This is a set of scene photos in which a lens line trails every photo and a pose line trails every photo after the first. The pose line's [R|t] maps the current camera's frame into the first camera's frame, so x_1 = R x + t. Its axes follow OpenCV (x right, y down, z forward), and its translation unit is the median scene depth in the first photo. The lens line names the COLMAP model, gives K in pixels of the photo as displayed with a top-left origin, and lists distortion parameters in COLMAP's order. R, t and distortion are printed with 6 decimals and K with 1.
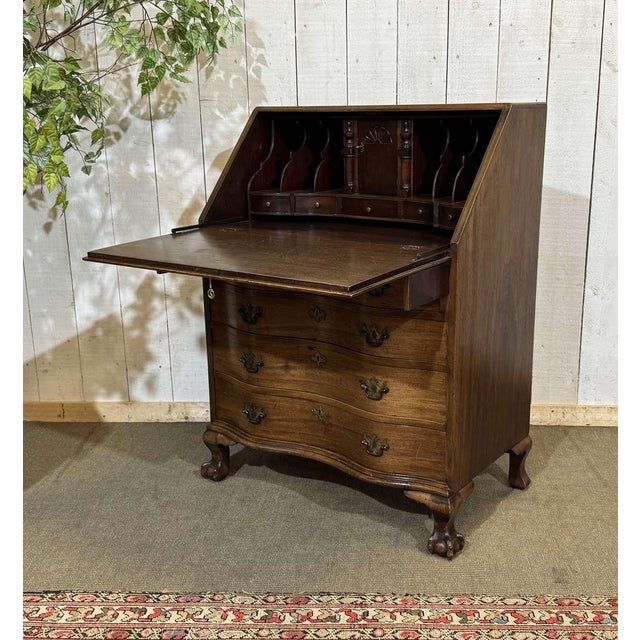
lens RADIAL K [[766.7, 0, 348.4], [0, 766.7, 329.1], [0, 0, 1]] dist [0.052852, 0.000000]
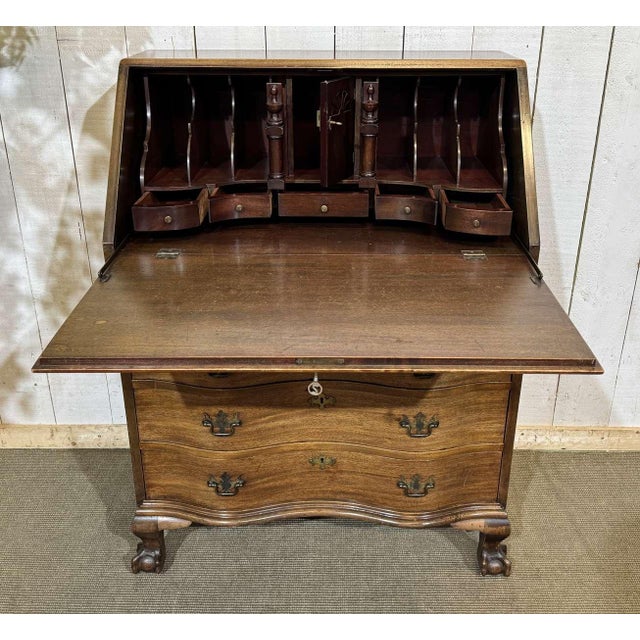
lens RADIAL K [[705.2, 0, 317.4], [0, 705.2, 320.2], [0, 0, 1]] dist [-0.008605, 0.000000]
pose [[0.999156, -0.007491, 0.040396, 0.020385], [0.001039, 0.987529, 0.157435, -0.160869], [-0.041072, -0.157260, 0.986703, 0.349145]]
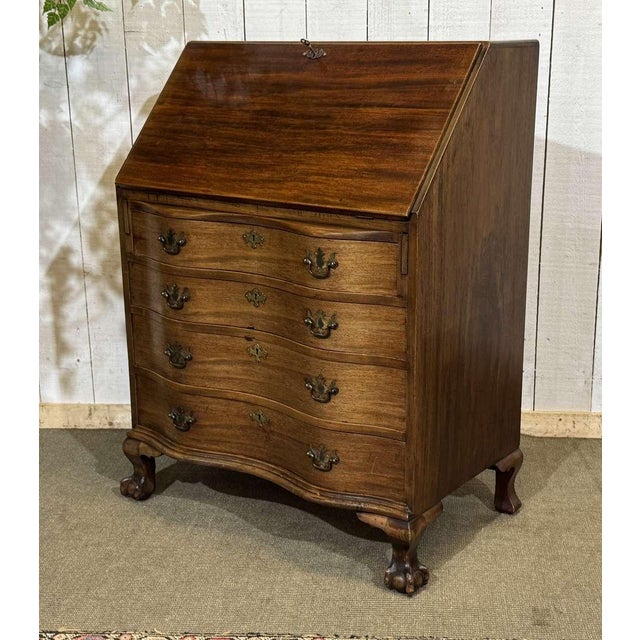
lens RADIAL K [[973.1, 0, 342.0], [0, 973.1, 332.3], [0, 0, 1]] dist [0.053803, 0.000000]
pose [[0.999886, 0.009143, -0.012046, 0.056805], [-0.008951, 0.999834, 0.015884, 0.000385], [0.012189, -0.015774, 0.999801, -0.034620]]
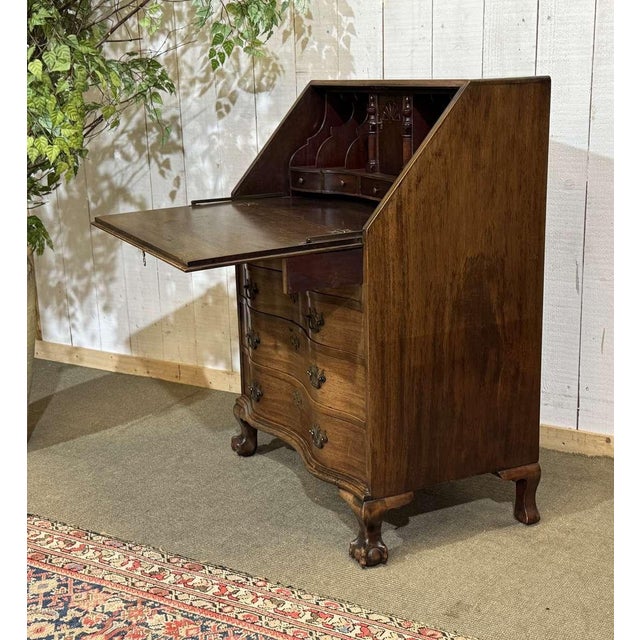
lens RADIAL K [[927.7, 0, 363.0], [0, 927.7, 325.7], [0, 0, 1]] dist [0.069880, 0.000000]
pose [[0.890601, 0.108050, -0.441764, 0.493492], [-0.108987, 0.993769, 0.023344, -0.015652], [0.441533, 0.027356, 0.896828, -0.016854]]
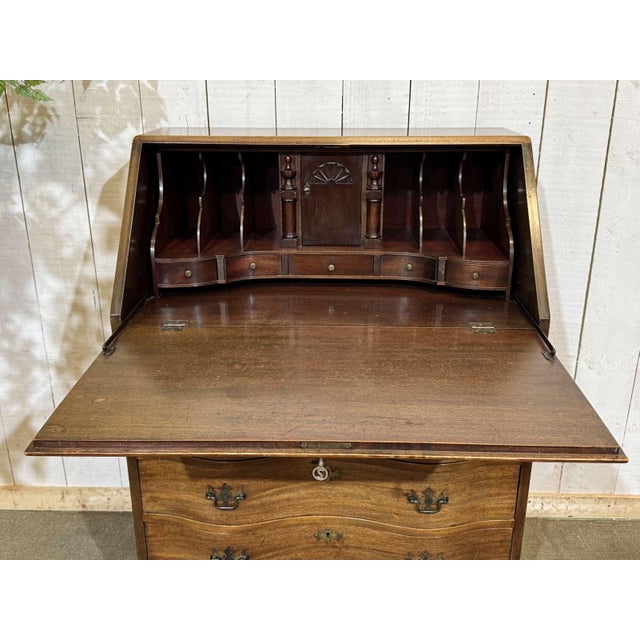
lens RADIAL K [[647.9, 0, 312.5], [0, 647.9, 322.3], [0, 0, 1]] dist [-0.005244, 0.000000]
pose [[0.999794, 0.000650, 0.020282, 0.024005], [-0.002269, 0.996802, 0.079874, -0.169186], [-0.020165, -0.079903, 0.996599, 0.403224]]
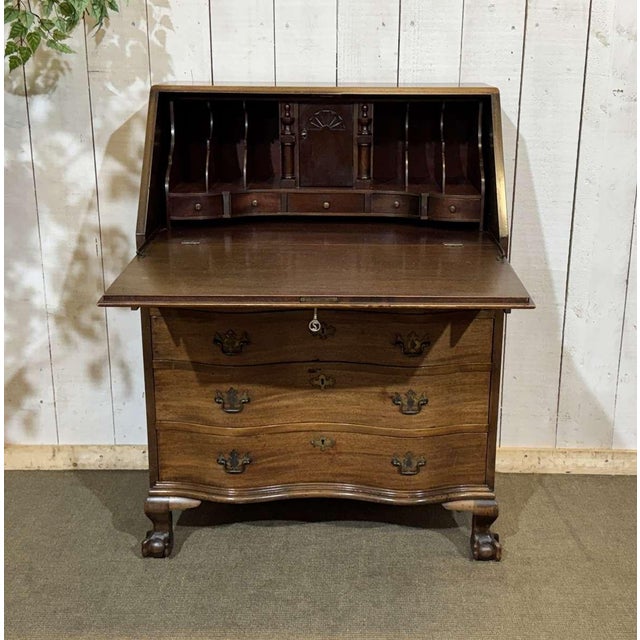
lens RADIAL K [[902.7, 0, 326.8], [0, 902.7, 330.0], [0, 0, 1]] dist [0.038132, 0.000000]
pose [[0.999192, 0.002896, 0.040083, 0.017210], [-0.003936, 0.999657, 0.025881, -0.063228], [-0.039995, -0.026018, 0.998861, 0.059395]]
